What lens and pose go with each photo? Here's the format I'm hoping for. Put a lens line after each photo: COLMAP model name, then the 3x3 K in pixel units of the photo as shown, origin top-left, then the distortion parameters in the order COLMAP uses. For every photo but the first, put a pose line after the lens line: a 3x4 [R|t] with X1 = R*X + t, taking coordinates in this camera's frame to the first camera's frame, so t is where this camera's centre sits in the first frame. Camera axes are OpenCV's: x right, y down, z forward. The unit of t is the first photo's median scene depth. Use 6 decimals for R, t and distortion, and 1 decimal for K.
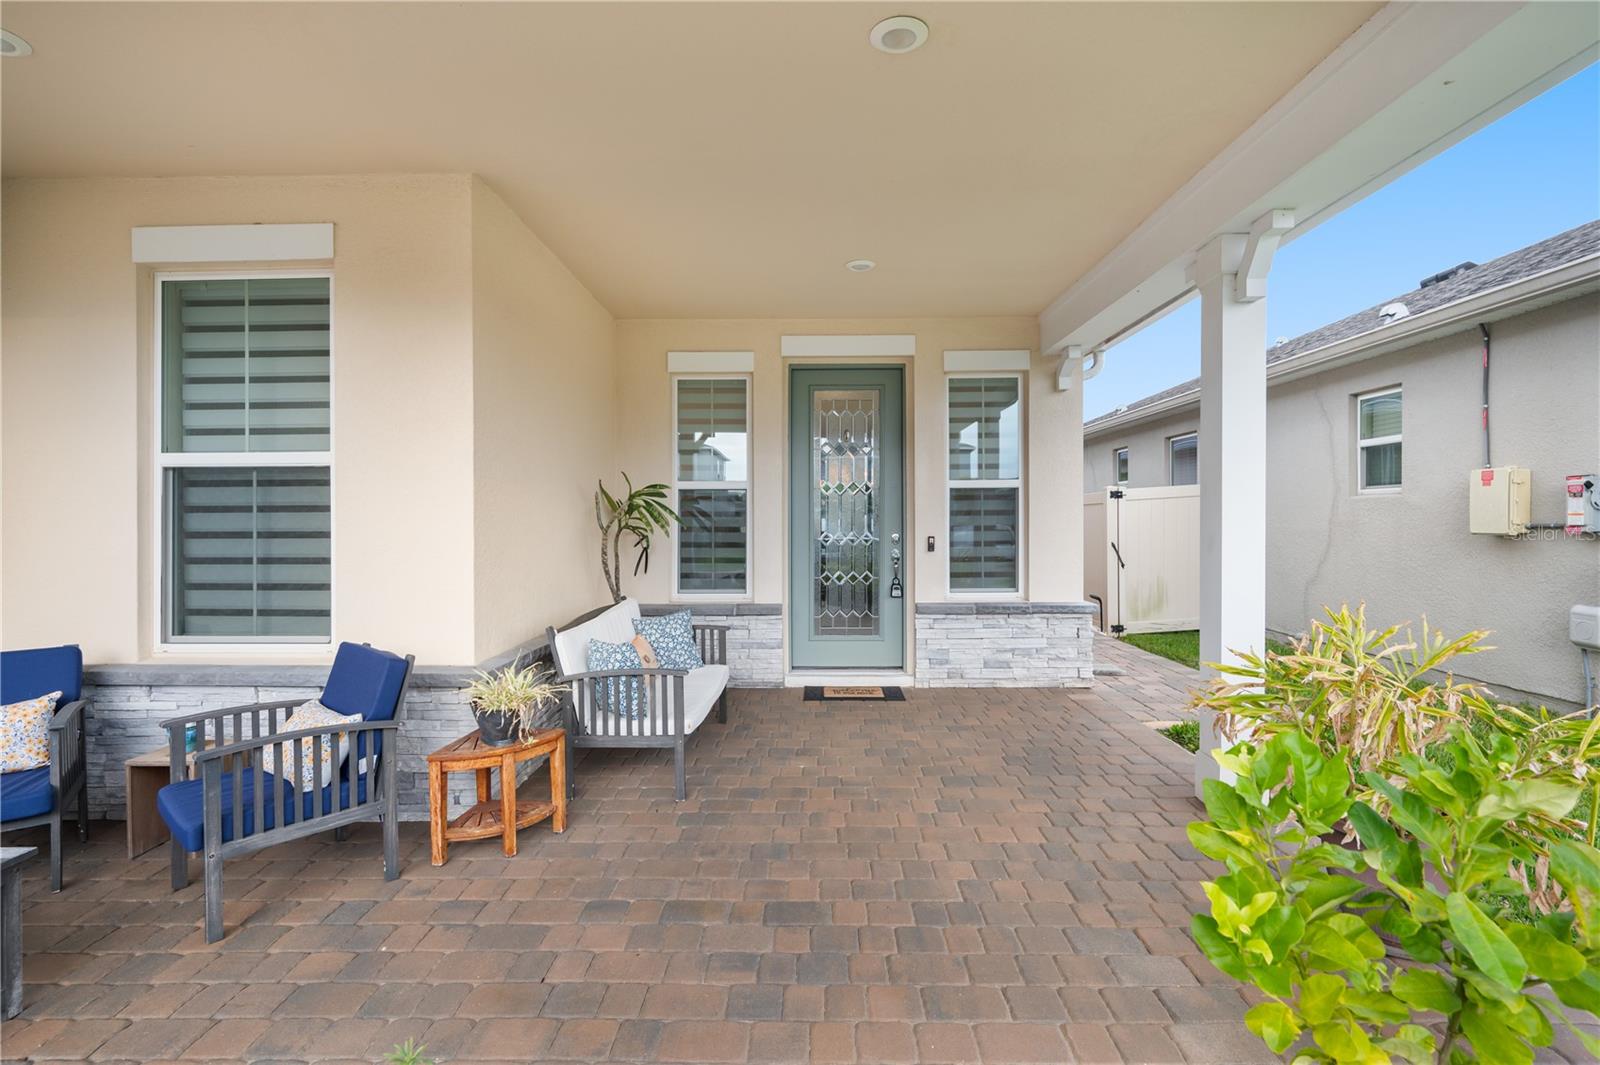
lens RADIAL K [[777.2, 0, 801.9], [0, 777.2, 533.3], [0, 0, 1]] dist [0.002752, 0.000555]
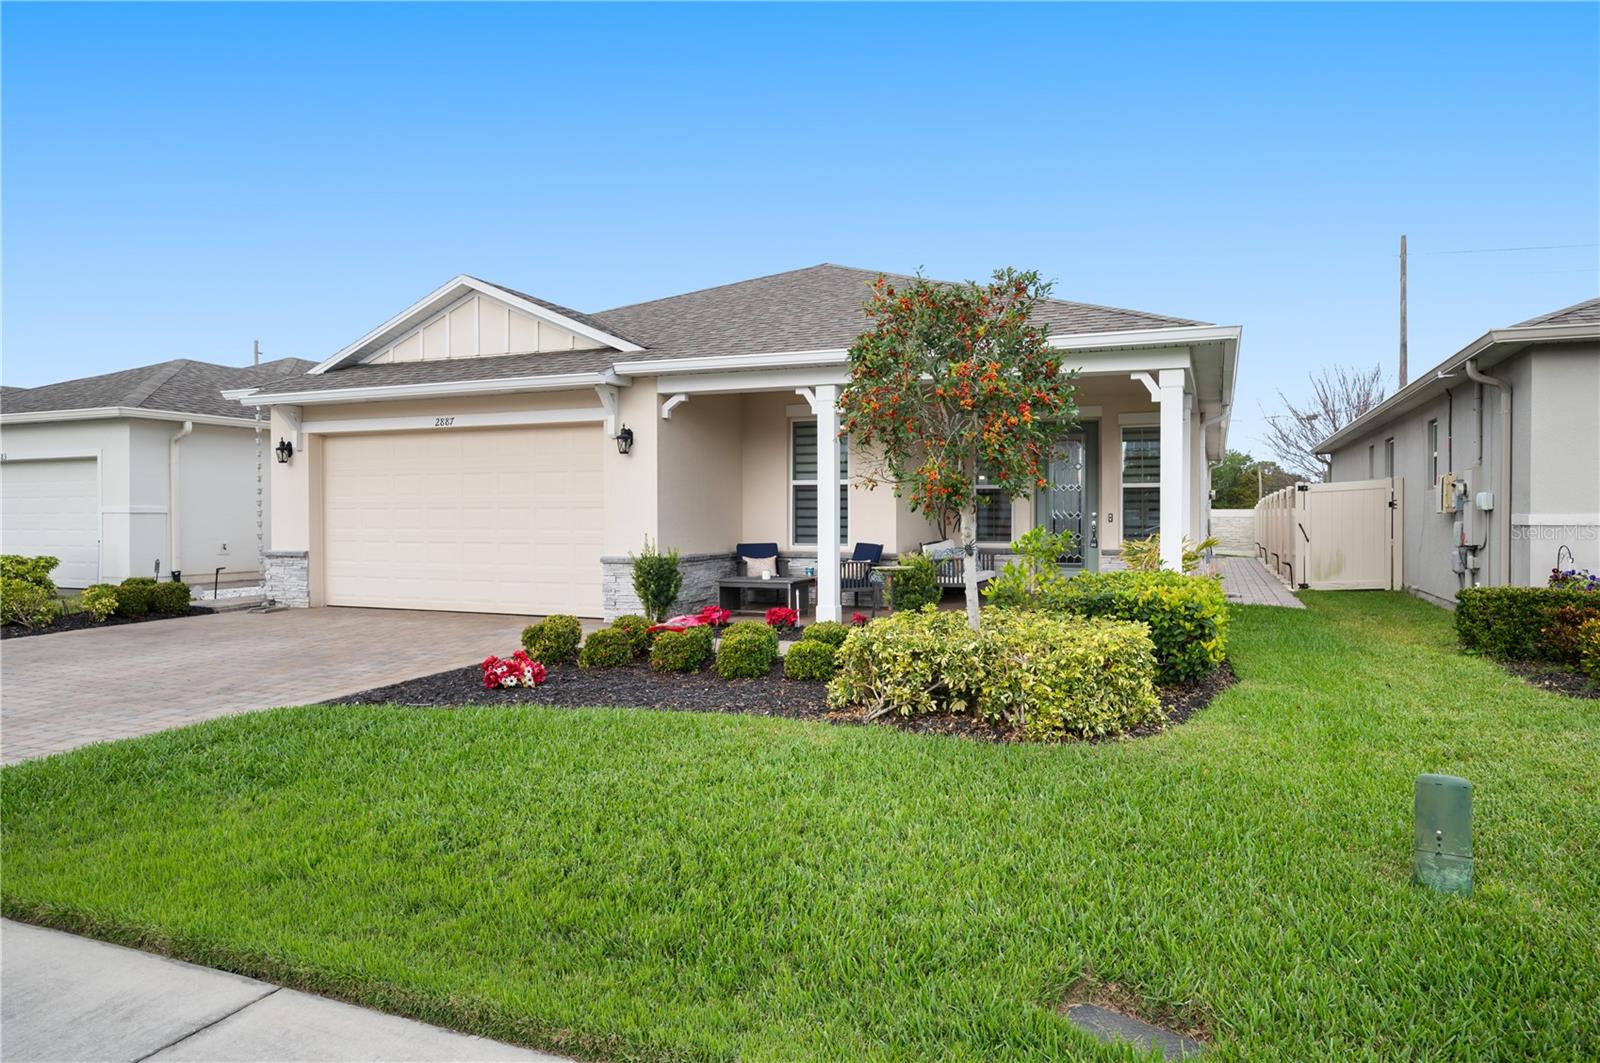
lens RADIAL K [[997.3, 0, 800.0], [0, 997.3, 531.5], [0, 0, 1]] dist [0.020503, -0.000235]
pose [[0.930296, 0.010242, -0.366666, 0.475264], [-0.009861, 0.999947, 0.002913, 0.063710], [0.366677, 0.000906, 0.930348, -2.022450]]
